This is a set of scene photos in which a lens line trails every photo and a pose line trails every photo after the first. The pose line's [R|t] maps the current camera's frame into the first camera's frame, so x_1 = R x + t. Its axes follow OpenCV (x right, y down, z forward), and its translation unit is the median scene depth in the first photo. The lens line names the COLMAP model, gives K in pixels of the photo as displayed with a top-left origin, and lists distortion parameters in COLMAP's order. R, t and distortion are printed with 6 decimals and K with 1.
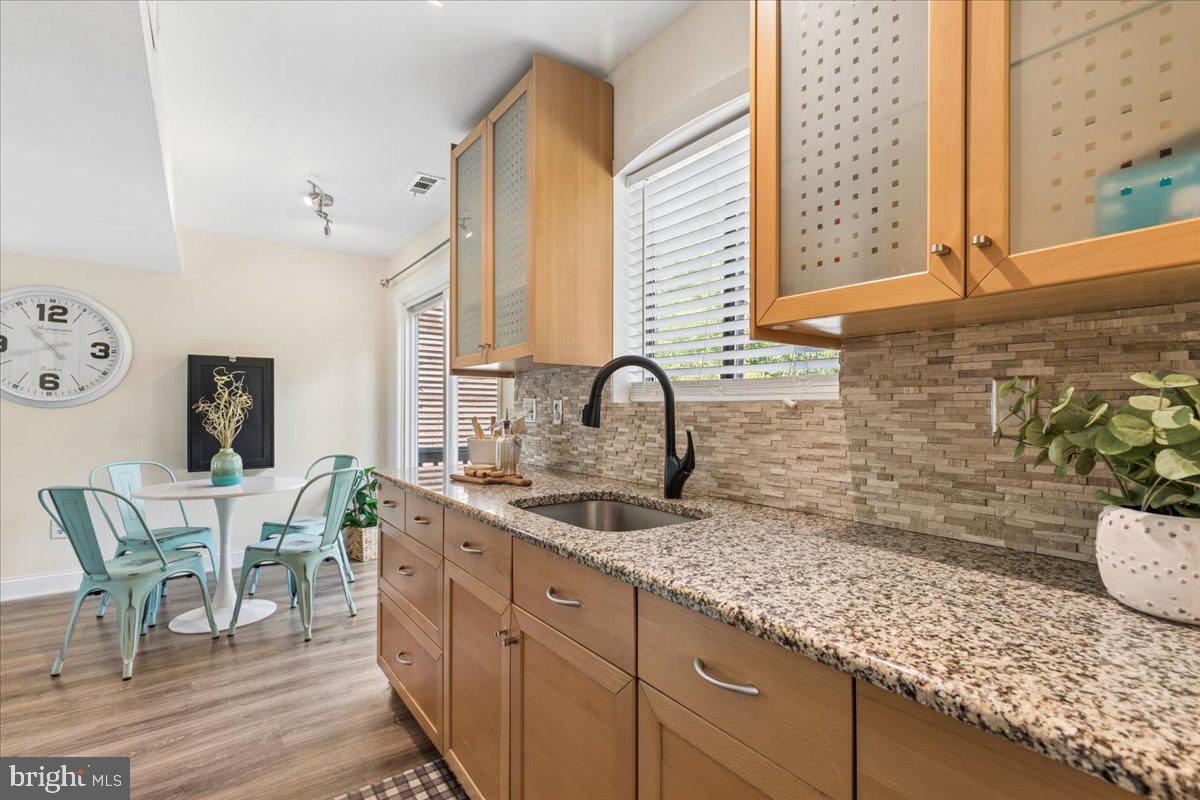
lens RADIAL K [[541.6, 0, 599.2], [0, 541.6, 410.2], [0, 0, 1]] dist [0.005132, -0.000331]
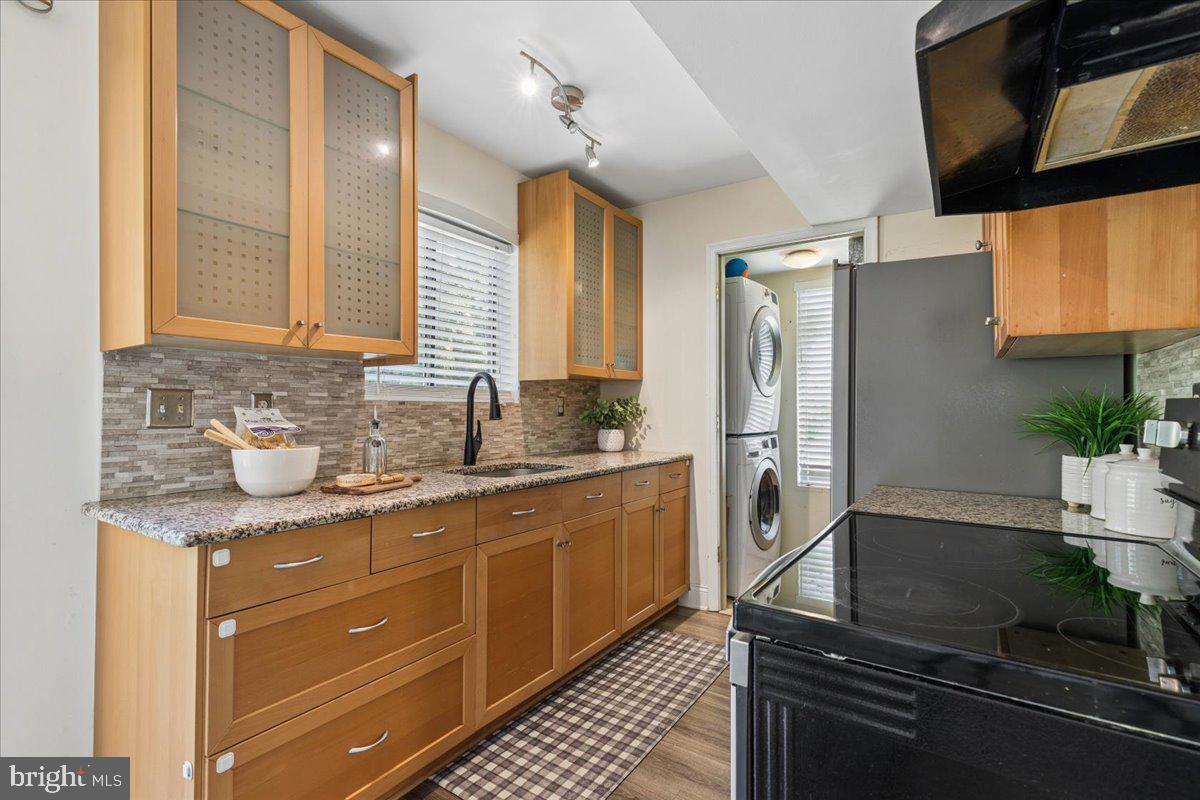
lens RADIAL K [[541.6, 0, 599.2], [0, 541.6, 410.2], [0, 0, 1]] dist [0.005132, -0.000331]
pose [[-0.338612, -0.010038, 0.940873, -0.682795], [-0.002319, 0.999949, 0.009834, -0.004520], [-0.940923, 0.001148, -0.338618, 0.562818]]
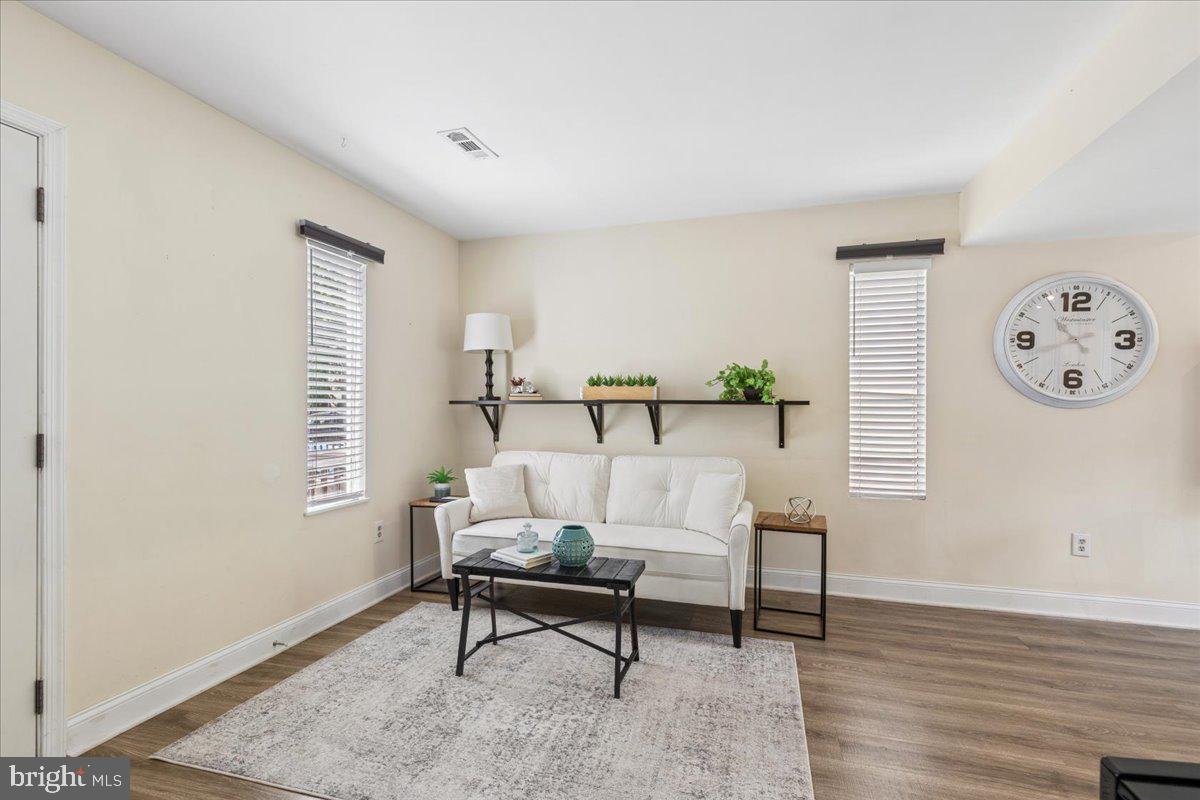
lens RADIAL K [[541.6, 0, 599.2], [0, 541.6, 410.2], [0, 0, 1]] dist [0.005132, -0.000331]
pose [[0.603934, 0.001177, -0.797033, -0.768813], [-0.002163, 0.999998, -0.000162, 0.000805], [0.797031, 0.001821, 0.603935, -0.156719]]
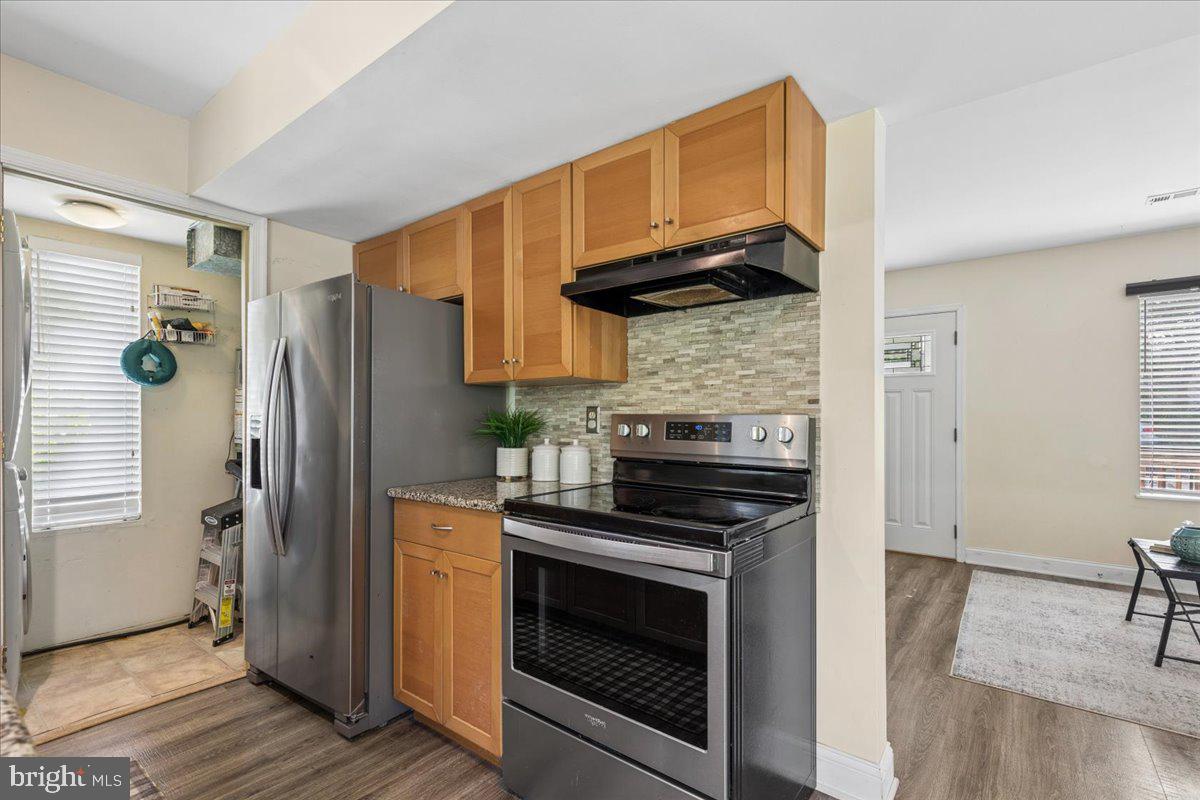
lens RADIAL K [[541.6, 0, 599.2], [0, 541.6, 410.2], [0, 0, 1]] dist [0.005132, -0.000331]
pose [[-0.961528, -0.004688, -0.274668, -0.307602], [-0.003360, 0.999980, -0.005304, -0.009785], [0.274687, -0.004177, -0.961525, 0.769480]]
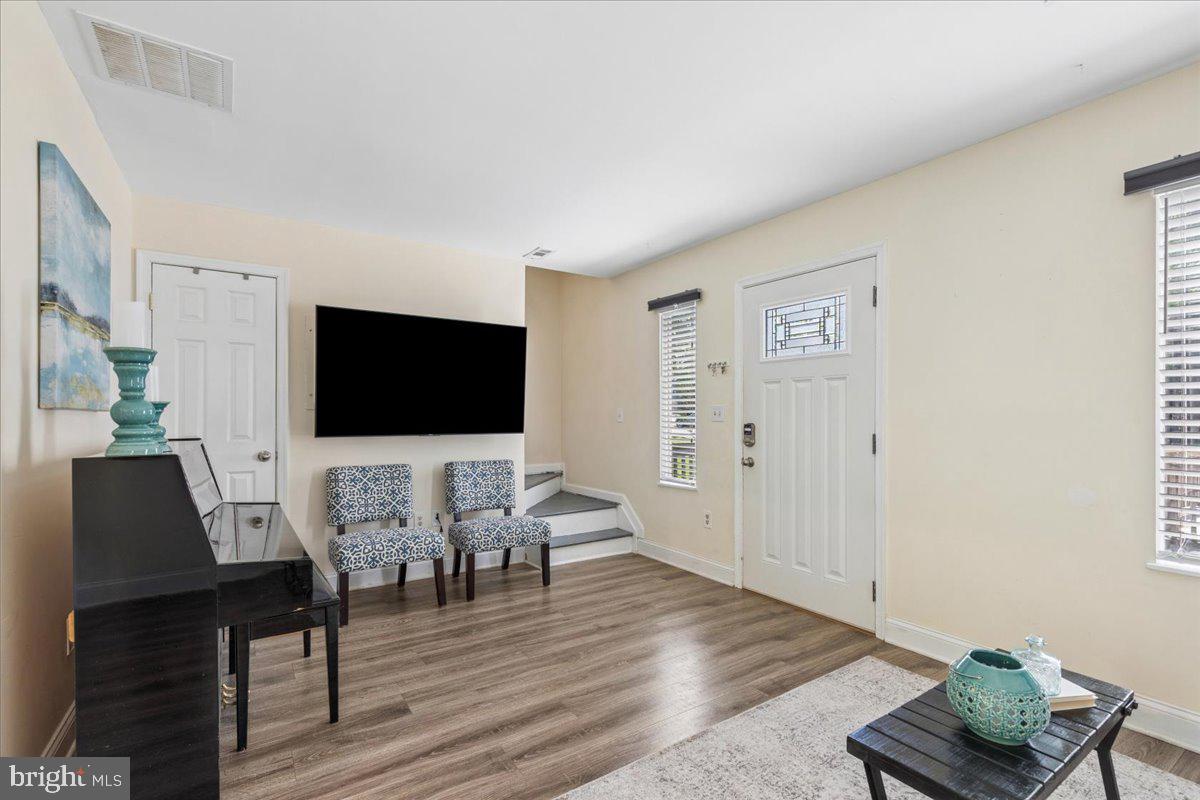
lens RADIAL K [[541.6, 0, 599.2], [0, 541.6, 410.2], [0, 0, 1]] dist [0.005132, -0.000331]
pose [[-0.999196, -0.006283, 0.039604, -1.105302], [-0.006315, 0.999980, -0.000682, -0.010122], [-0.039599, -0.000932, -0.999215, 0.621278]]
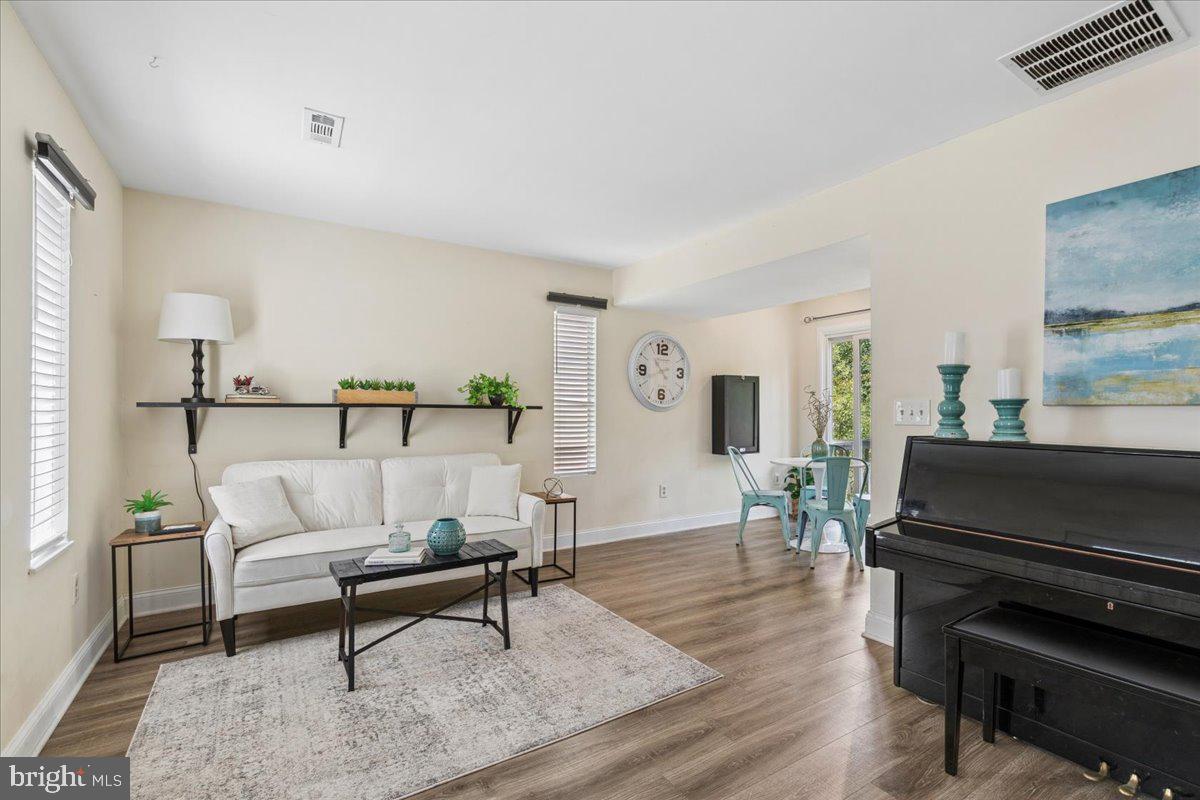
lens RADIAL K [[541.6, 0, 599.2], [0, 541.6, 410.2], [0, 0, 1]] dist [0.005132, -0.000331]
pose [[0.997723, -0.001546, -0.067435, -1.082013], [0.001260, 0.999990, -0.004276, -0.001408], [0.067441, 0.004181, 0.997715, -0.528929]]
